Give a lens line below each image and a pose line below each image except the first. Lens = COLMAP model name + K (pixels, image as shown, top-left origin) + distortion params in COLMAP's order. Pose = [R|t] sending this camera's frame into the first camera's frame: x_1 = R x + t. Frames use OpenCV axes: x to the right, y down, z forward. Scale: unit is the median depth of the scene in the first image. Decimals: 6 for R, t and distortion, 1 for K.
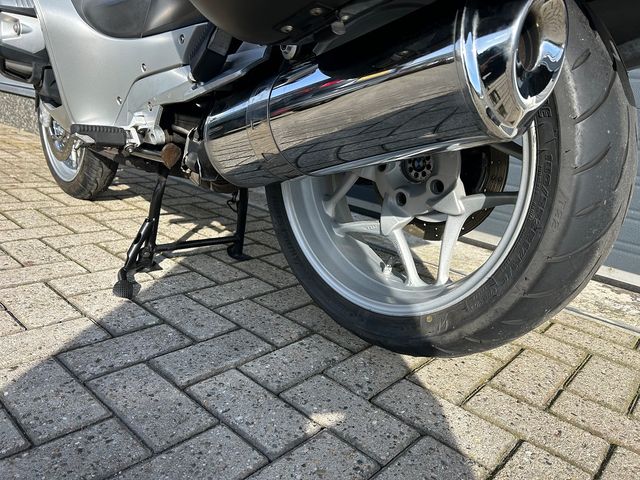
lens RADIAL K [[486.2, 0, 320.6], [0, 486.2, 237.2], [0, 0, 1]] dist [0.000933, -0.012753]
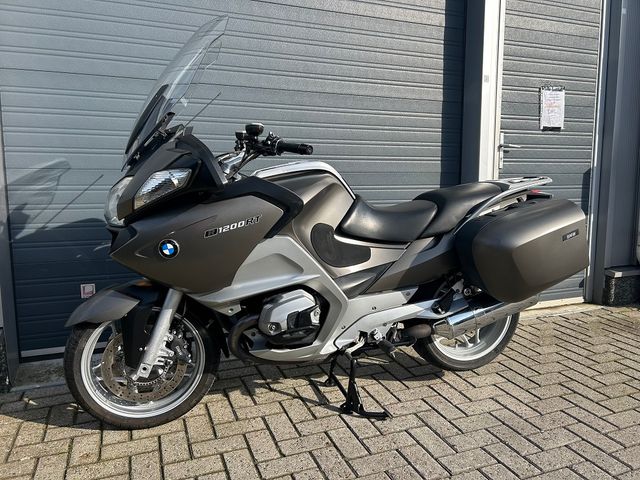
lens RADIAL K [[486.2, 0, 322.8], [0, 486.2, 237.5], [0, 0, 1]] dist [0.000933, -0.012753]
pose [[0.452902, -0.234885, 0.860063, -2.139167], [0.280515, 0.953221, 0.112610, -0.916058], [-0.846281, 0.190260, 0.497605, 0.102784]]
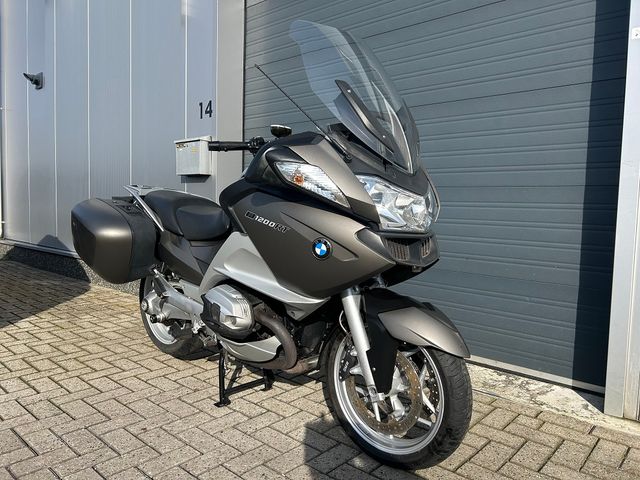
lens RADIAL K [[486.2, 0, 323.1], [0, 486.2, 238.1], [0, 0, 1]] dist [0.000933, -0.012753]
pose [[0.994441, -0.102837, -0.022616, 0.061306], [0.096634, 0.976655, -0.191850, -0.146789], [0.041817, 0.188598, 0.981164, -1.314348]]
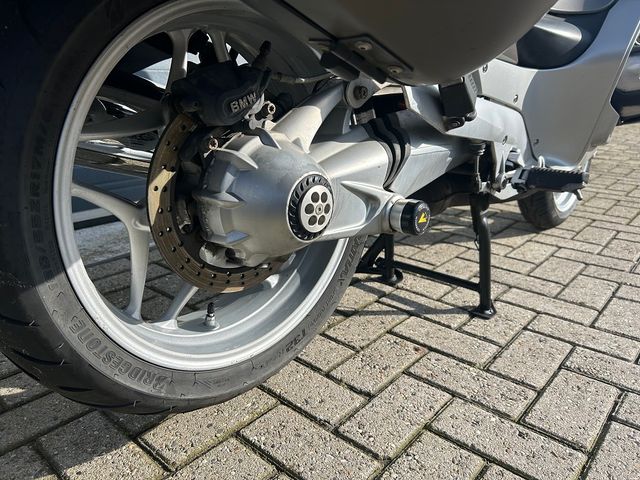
lens RADIAL K [[486.2, 0, 318.1], [0, 486.2, 238.5], [0, 0, 1]] dist [0.000933, -0.012753]
pose [[0.005988, -0.414618, 0.909976, -1.486511], [0.265754, 0.877928, 0.398267, -0.567208], [-0.964022, 0.239445, 0.115443, 1.201900]]
